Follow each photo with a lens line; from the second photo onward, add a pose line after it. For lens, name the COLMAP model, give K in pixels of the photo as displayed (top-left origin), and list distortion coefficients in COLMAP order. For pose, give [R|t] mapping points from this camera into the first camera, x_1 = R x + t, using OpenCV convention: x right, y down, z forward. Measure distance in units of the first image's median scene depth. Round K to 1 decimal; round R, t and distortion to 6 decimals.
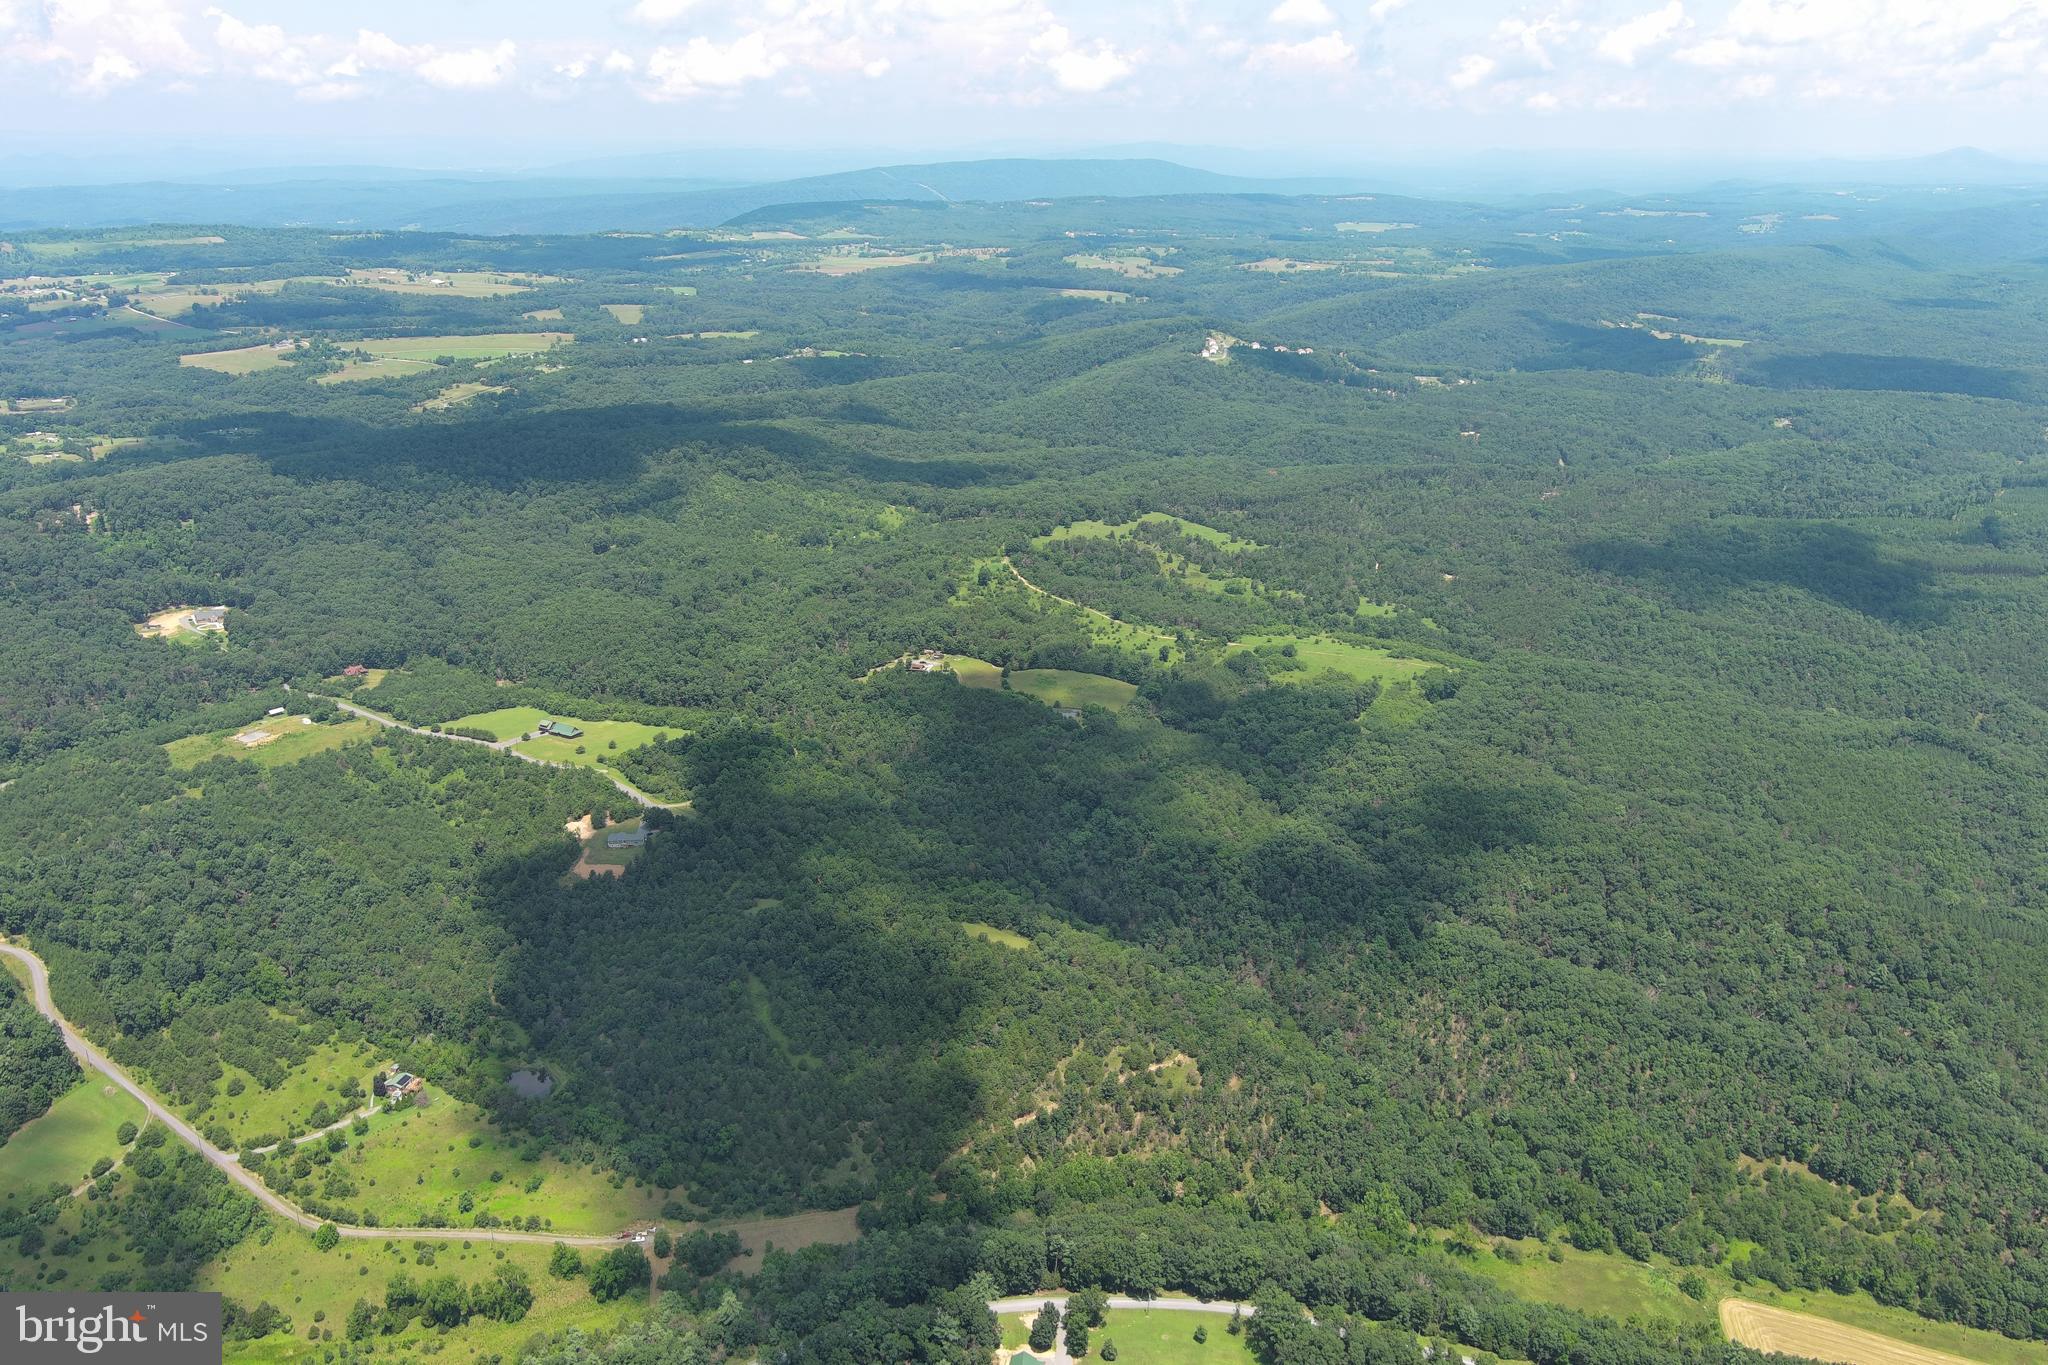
lens RADIAL K [[1584.5, 0, 1026.2], [0, 1584.5, 686.1], [0, 0, 1]] dist [0.022870, -0.017633]
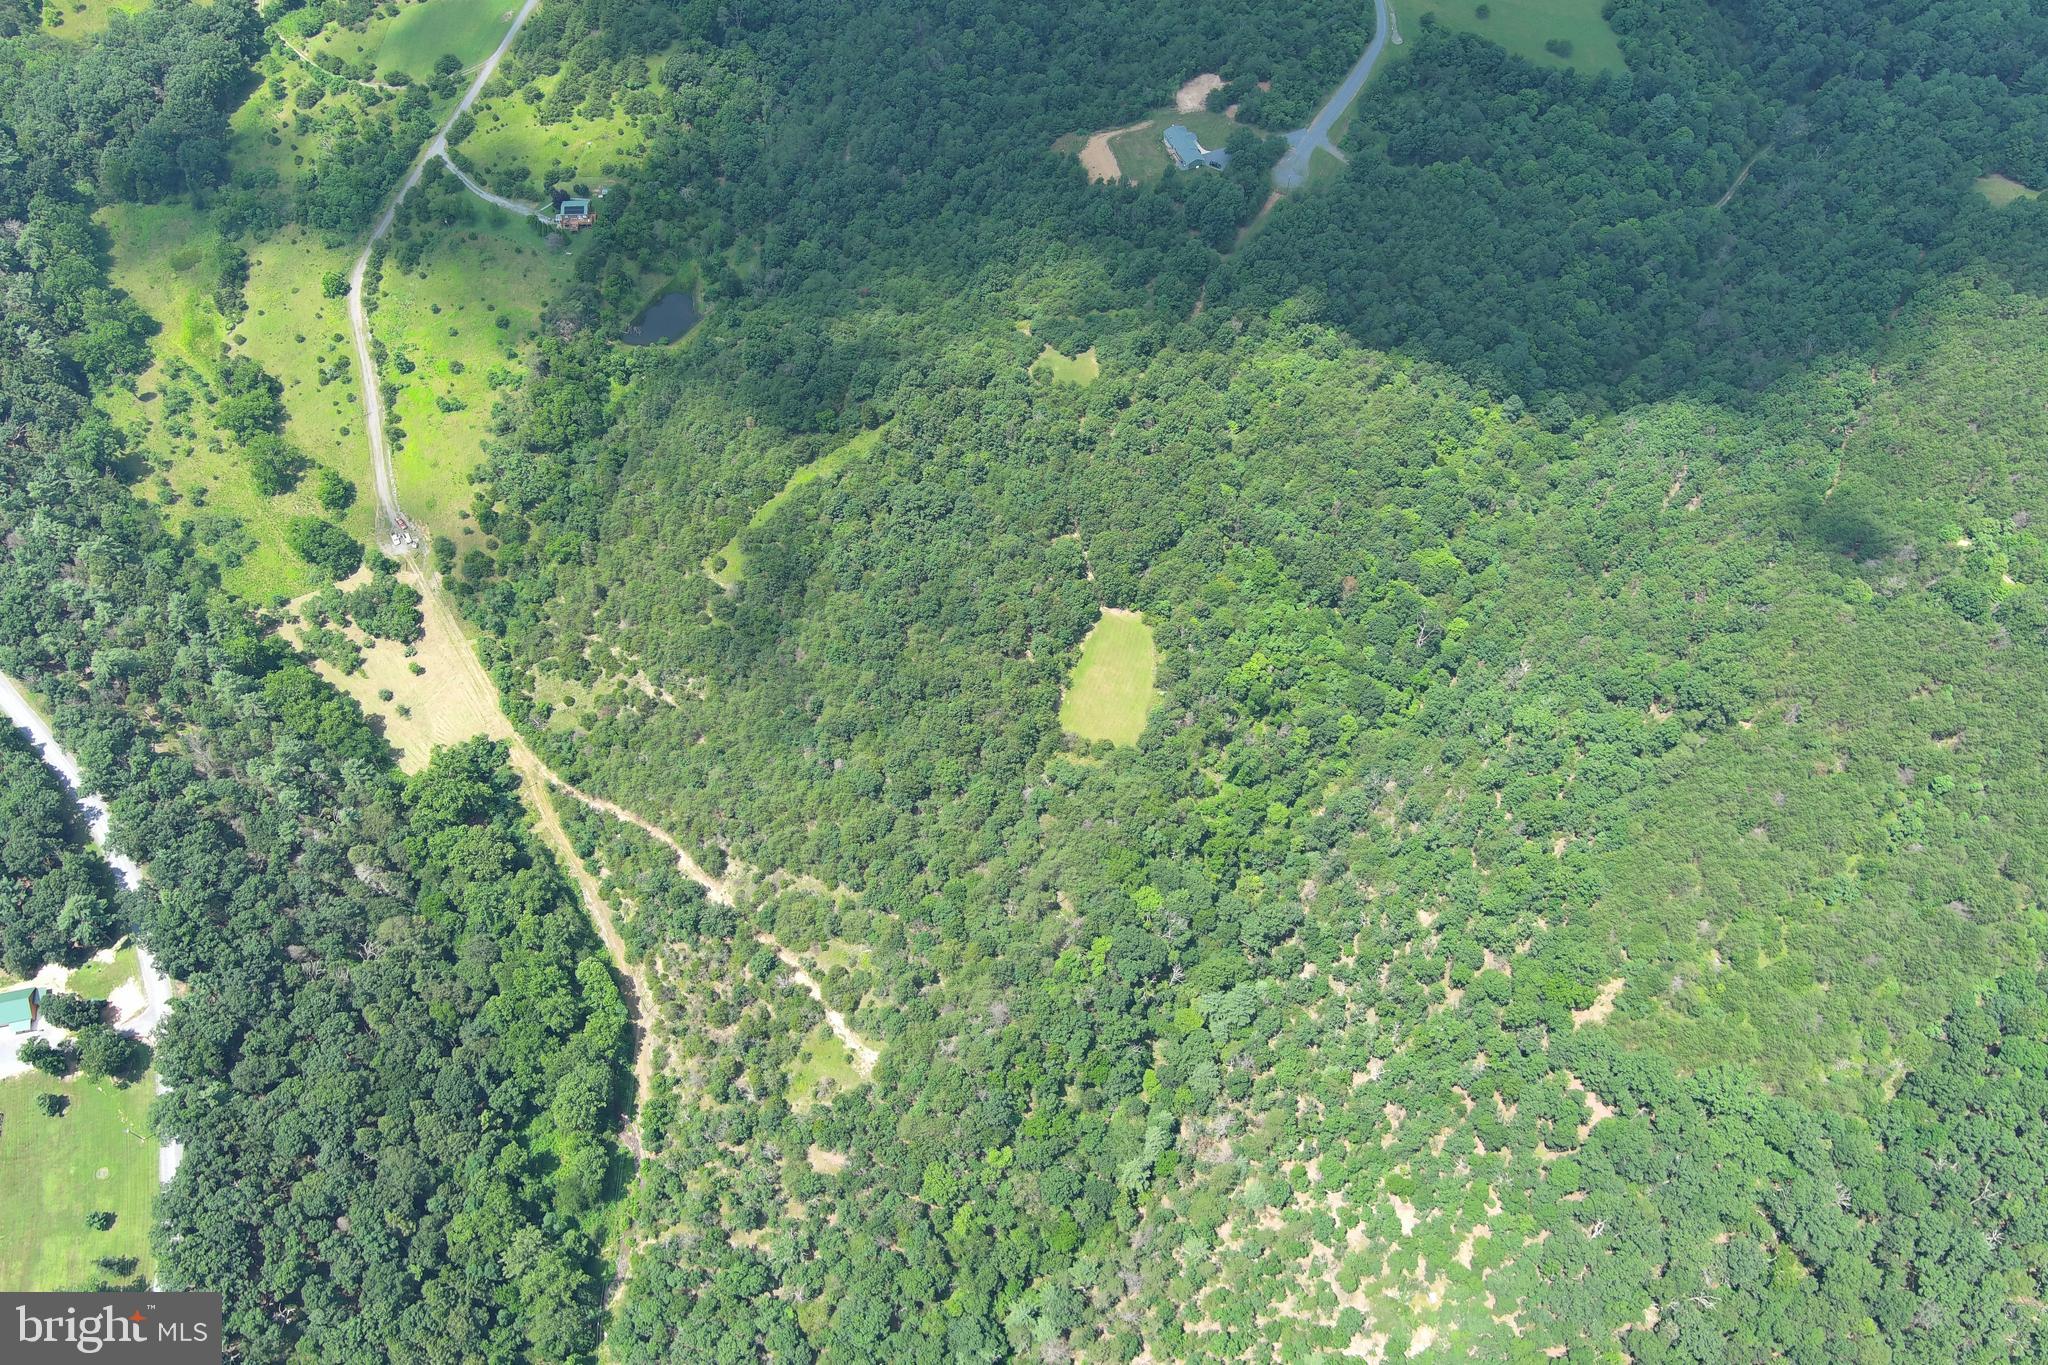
lens RADIAL K [[1599.1, 0, 1021.0], [0, 1599.1, 682.0], [0, 0, 1]] dist [0.022691, -0.016808]
pose [[0.292655, 0.799542, -0.524486, 0.277859], [-0.326352, 0.599082, 0.731160, -0.259113], [0.898803, -0.042811, 0.436257, 0.724252]]
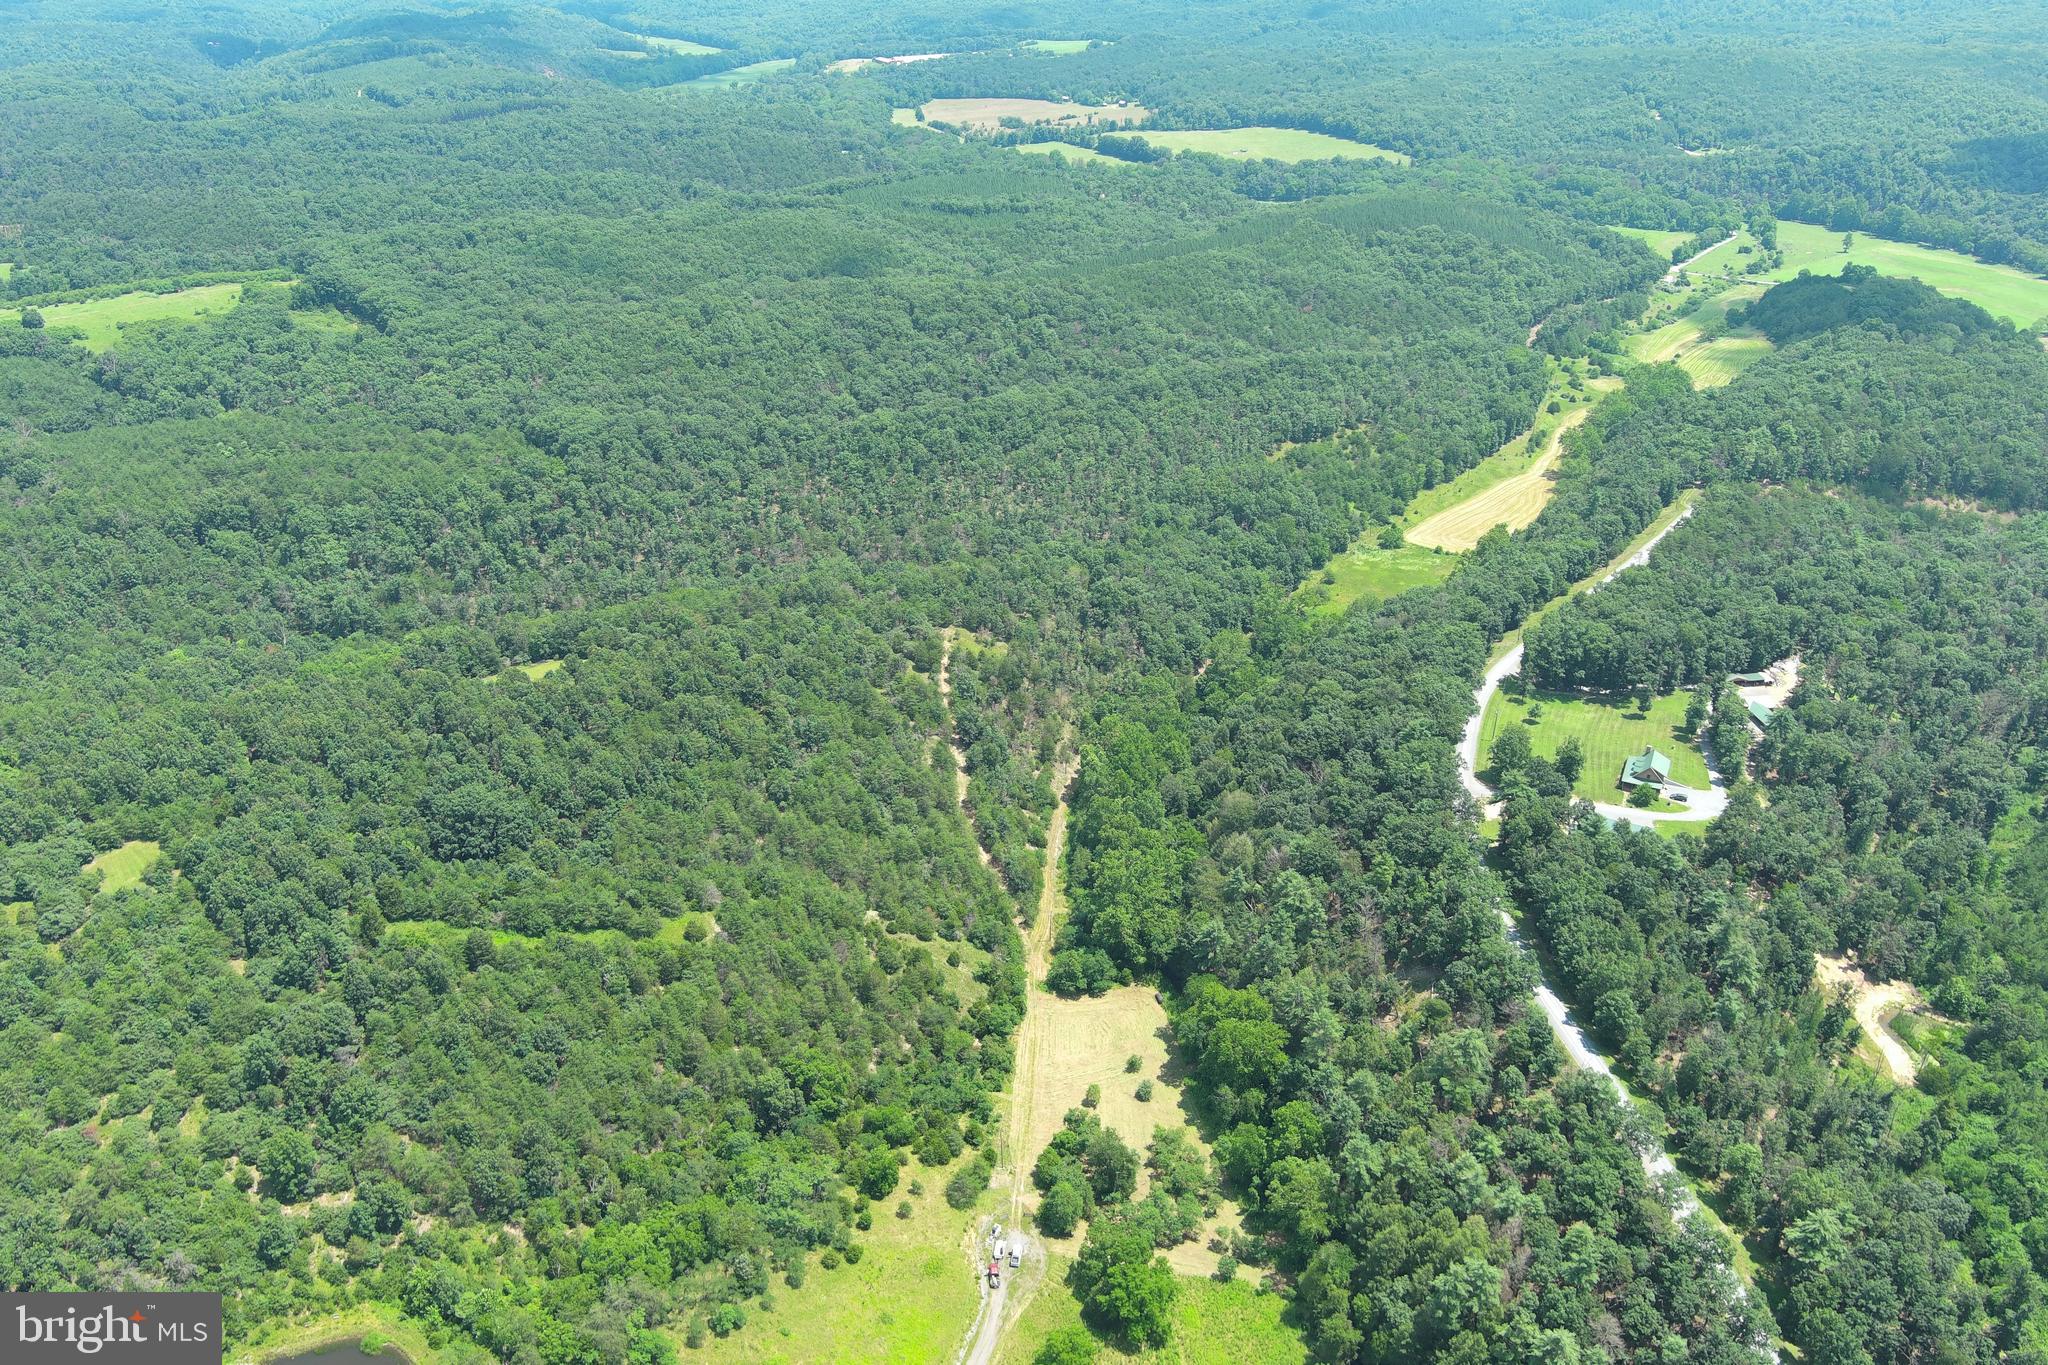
lens RADIAL K [[1584.6, 0, 1025.5], [0, 1584.6, 688.3], [0, 0, 1]] dist [0.032281, -0.038124]
pose [[0.333590, -0.438806, 0.834366, -0.449671], [0.312910, 0.886426, 0.341080, 0.021986], [-0.889272, 0.147301, 0.433010, 0.595946]]
